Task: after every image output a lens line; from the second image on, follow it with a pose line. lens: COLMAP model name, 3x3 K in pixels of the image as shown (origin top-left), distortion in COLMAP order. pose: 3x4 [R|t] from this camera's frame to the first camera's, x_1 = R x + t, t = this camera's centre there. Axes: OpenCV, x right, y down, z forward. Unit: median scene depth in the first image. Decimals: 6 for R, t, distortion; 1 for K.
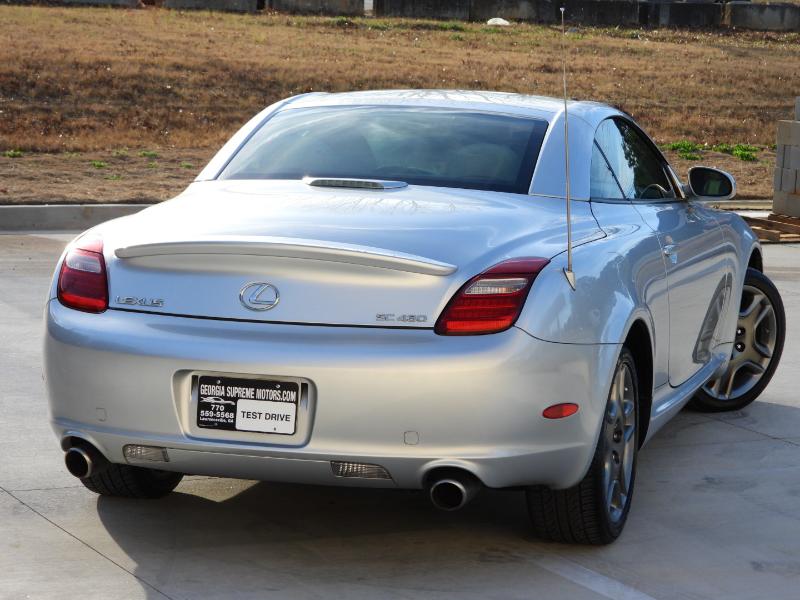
lens RADIAL K [[2190.8, 0, 400.0], [0, 2190.8, 300.0], [0, 0, 1]] dist [-0.033262, -0.175484]
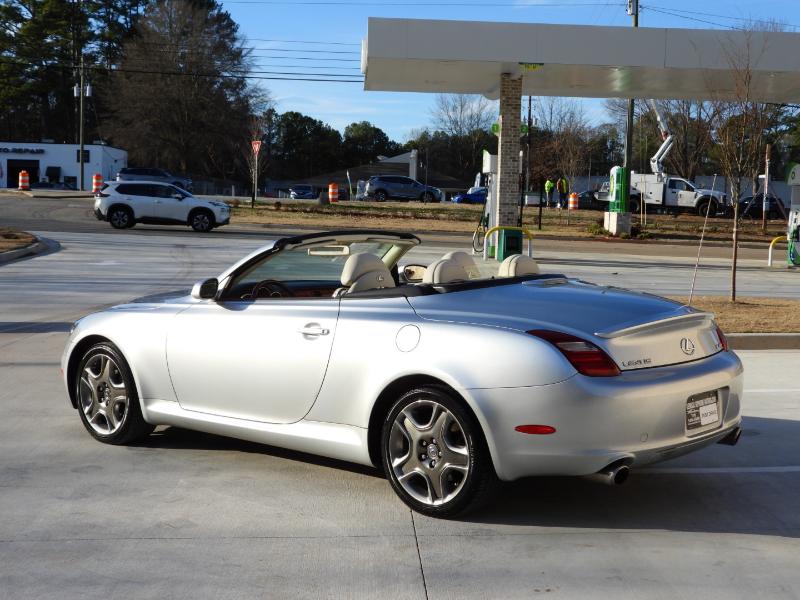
lens RADIAL K [[1185.1, 0, 400.0], [0, 1185.1, 300.0], [0, 0, 1]] dist [0.009633, -0.011594]
pose [[0.415576, -0.098428, 0.904217, -0.981985], [0.124731, 0.990903, 0.050538, -0.111127], [-0.900965, 0.091782, 0.424072, 0.810433]]
